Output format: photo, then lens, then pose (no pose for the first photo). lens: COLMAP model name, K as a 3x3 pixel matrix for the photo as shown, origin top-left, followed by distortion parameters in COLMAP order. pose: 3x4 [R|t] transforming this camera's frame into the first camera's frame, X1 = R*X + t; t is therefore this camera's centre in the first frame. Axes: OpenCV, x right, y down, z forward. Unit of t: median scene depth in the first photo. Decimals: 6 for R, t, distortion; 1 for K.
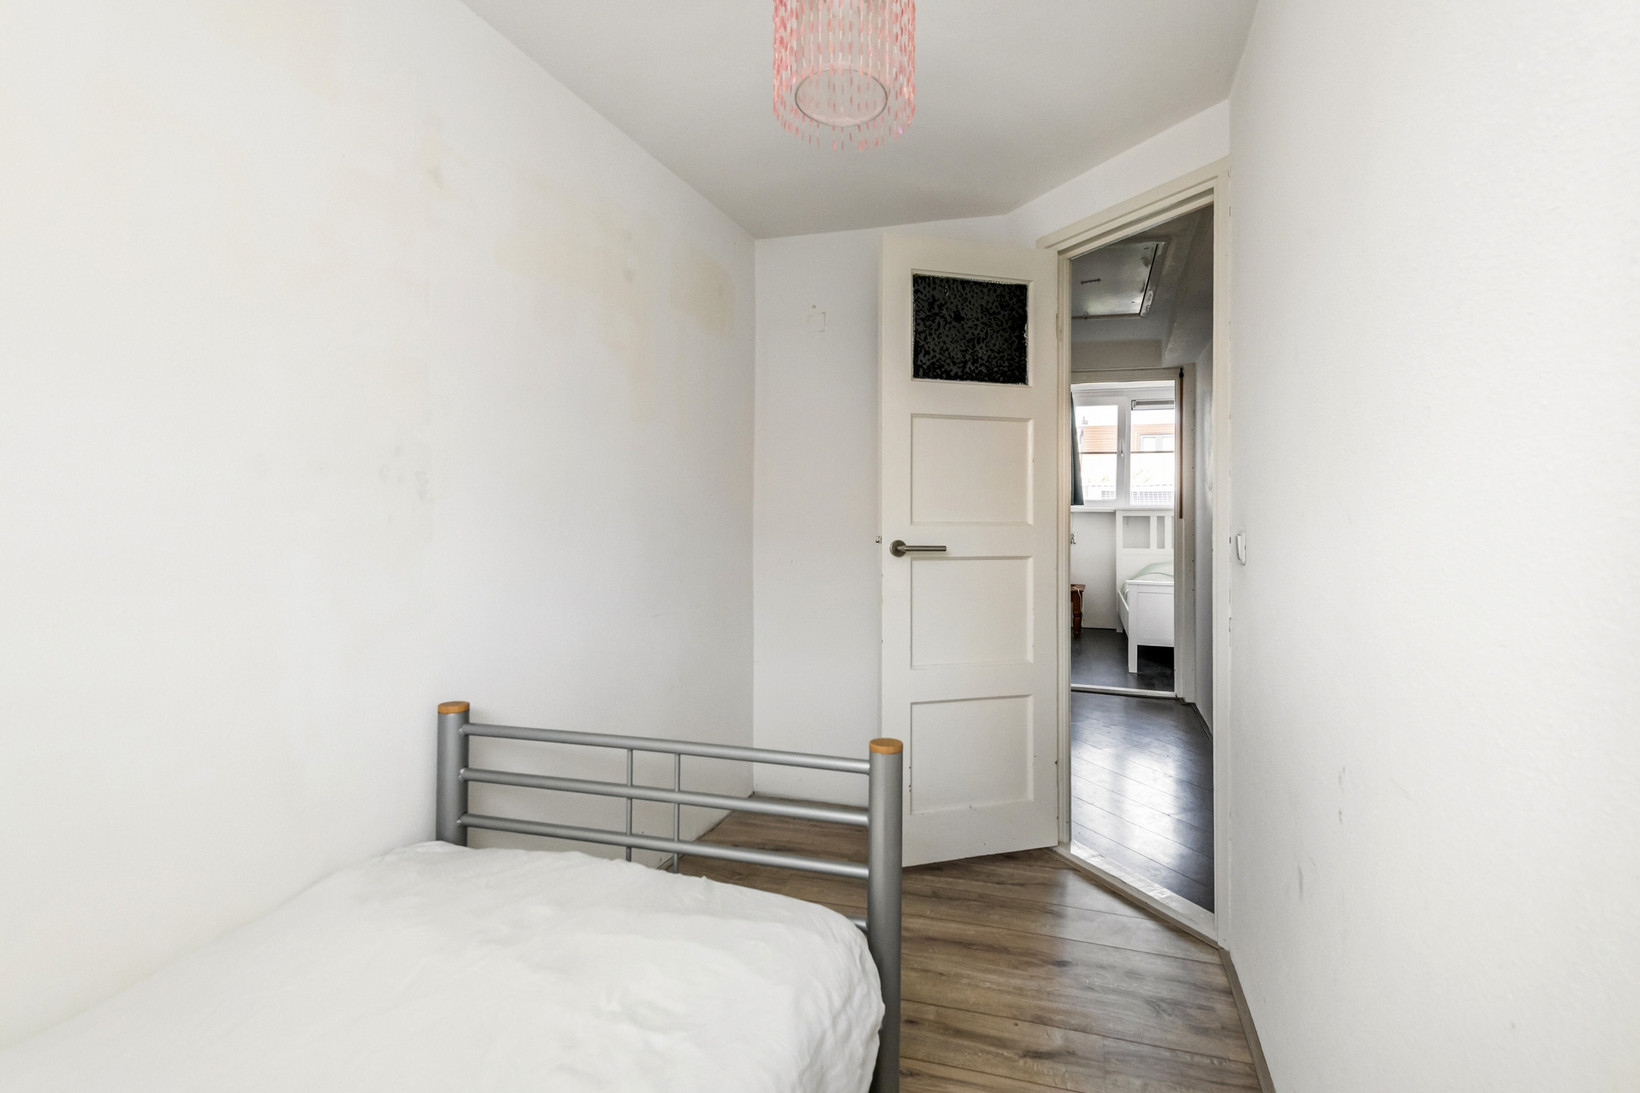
lens RADIAL K [[811.9, 0, 814.7], [0, 811.9, 520.1], [0, 0, 1]] dist [0.005887, -0.003883]
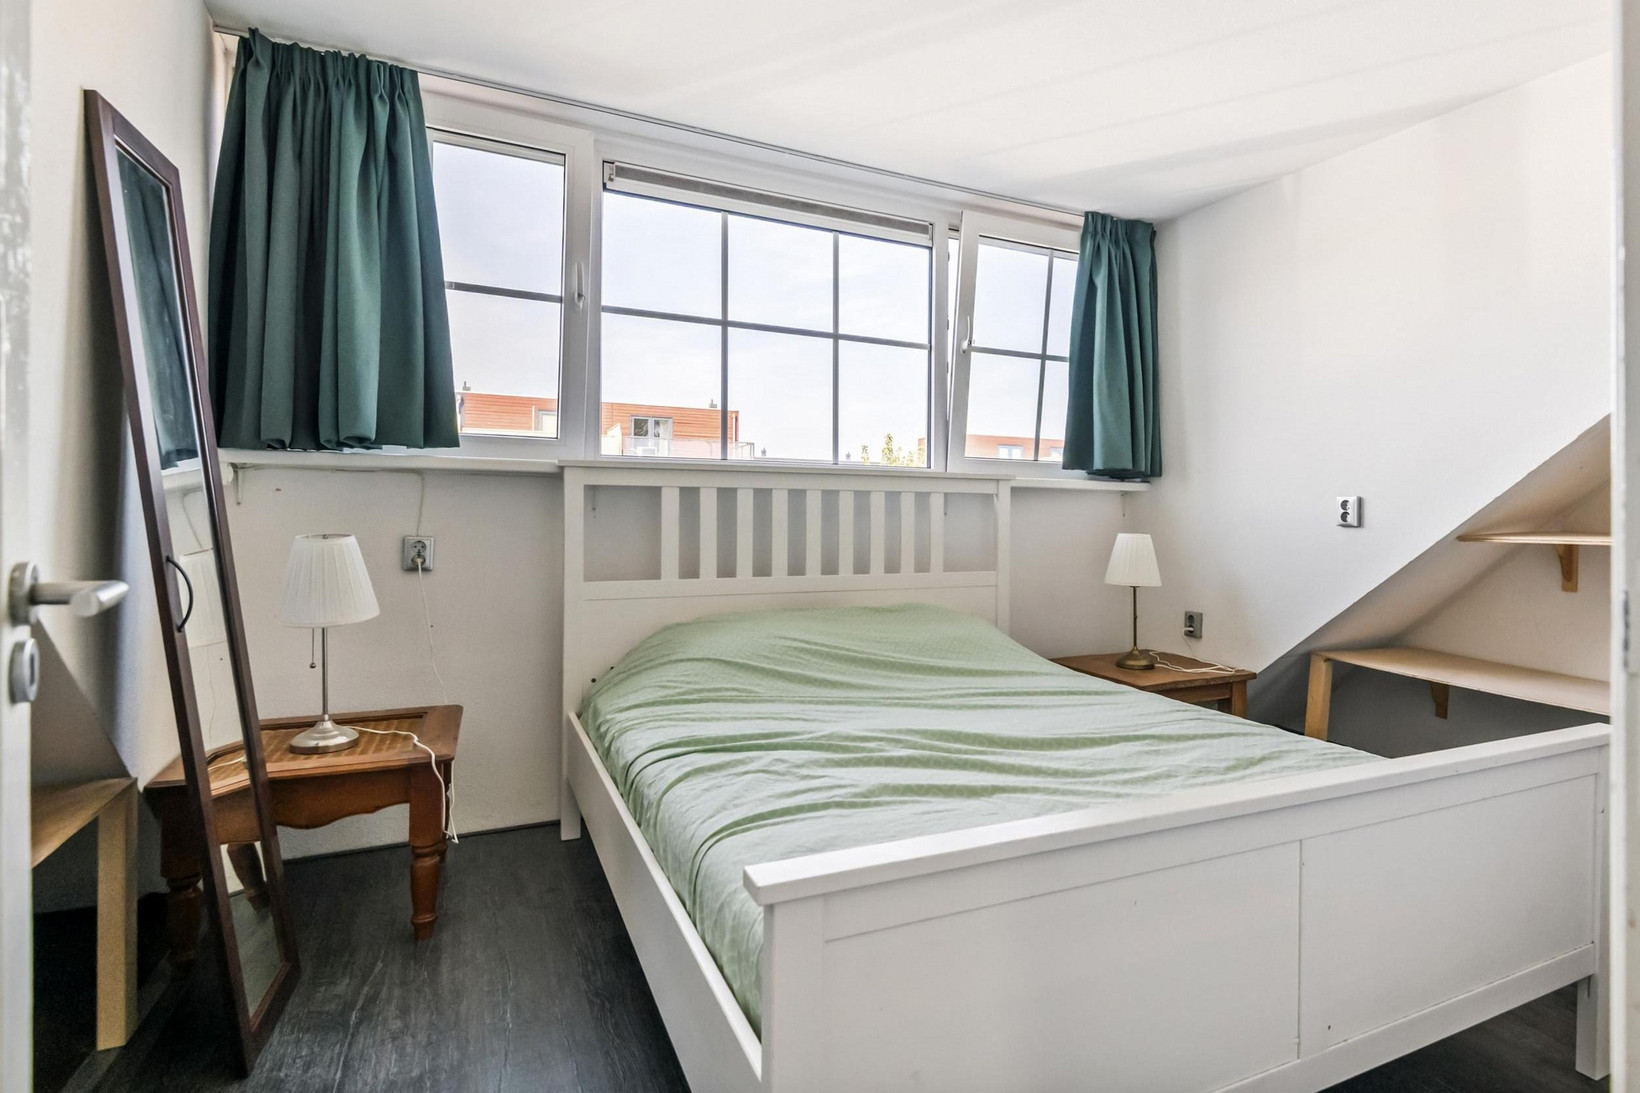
lens RADIAL K [[811.9, 0, 861.2], [0, 811.9, 510.2], [0, 0, 1]] dist [0.005887, -0.003883]
pose [[0.714914, 0.008085, 0.699166, 0.230262], [-0.003874, 0.999964, -0.007601, 0.007344], [-0.699202, 0.002726, 0.714919, 0.689188]]
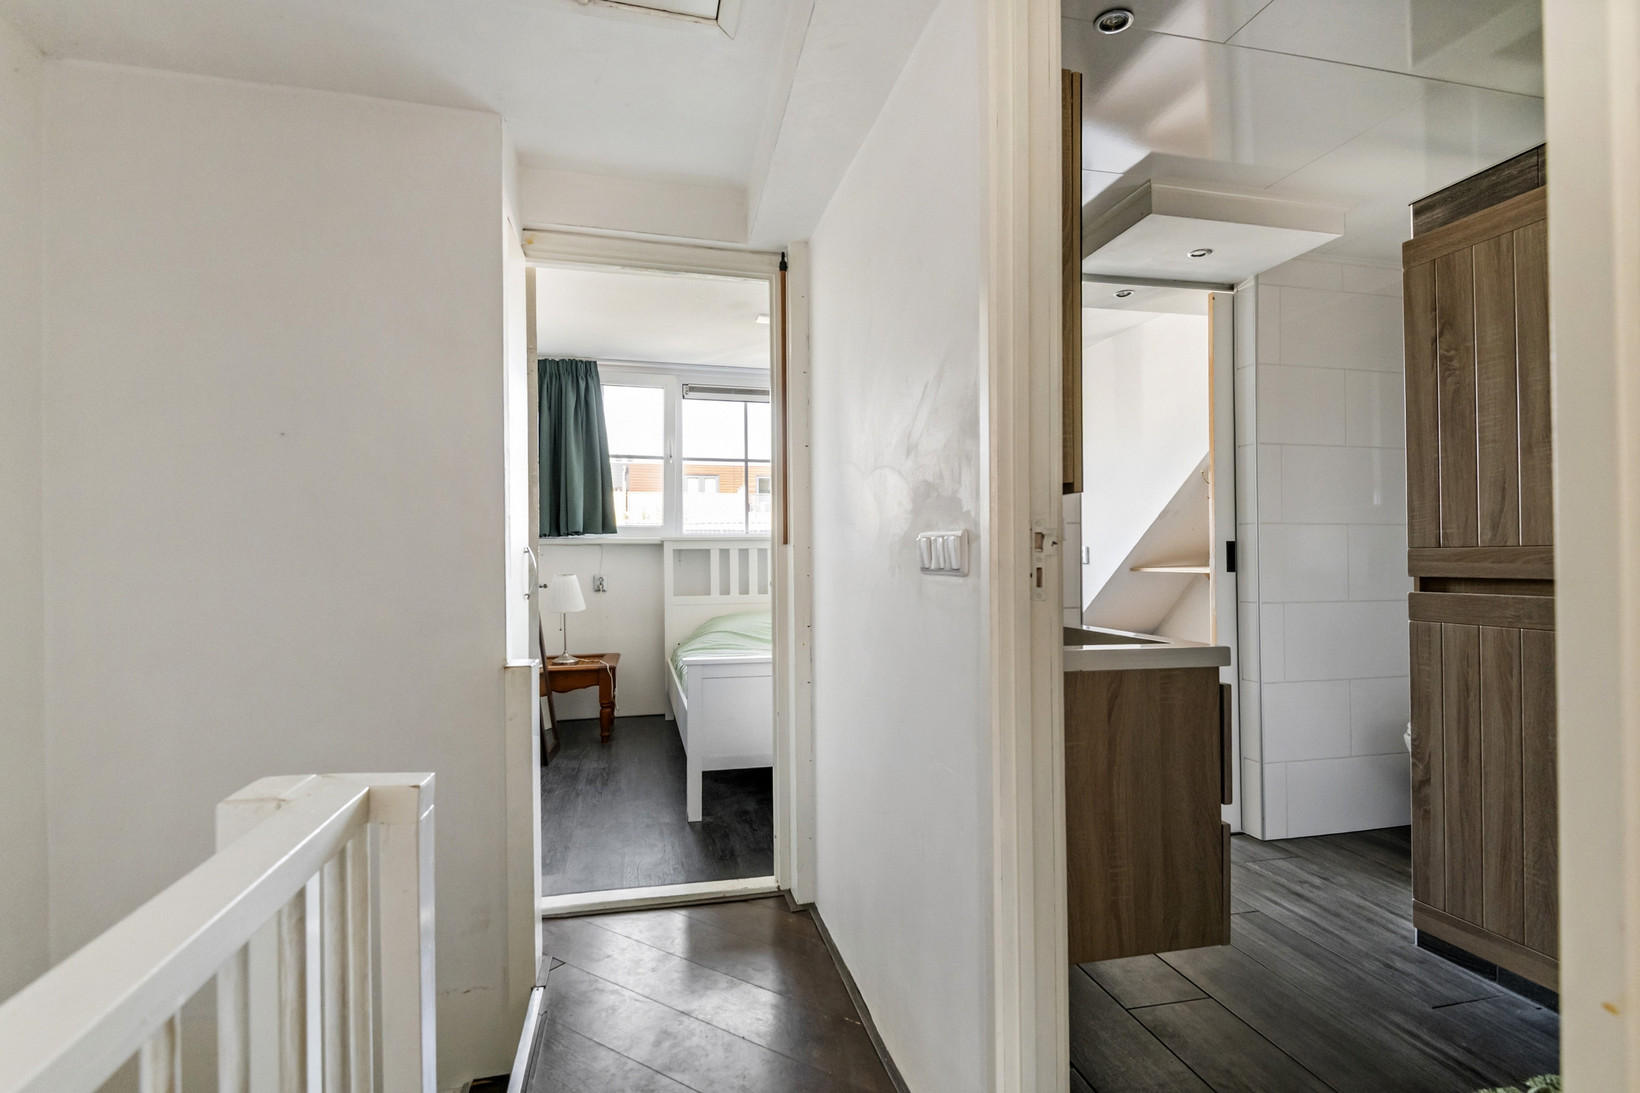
lens RADIAL K [[811.9, 0, 832.0], [0, 811.9, 550.9], [0, 0, 1]] dist [0.005887, -0.003883]
pose [[0.846593, -0.004008, 0.532226, 0.129766], [0.011383, 0.999879, -0.010577, 0.005022], [-0.532119, 0.015013, 0.846536, 0.353059]]
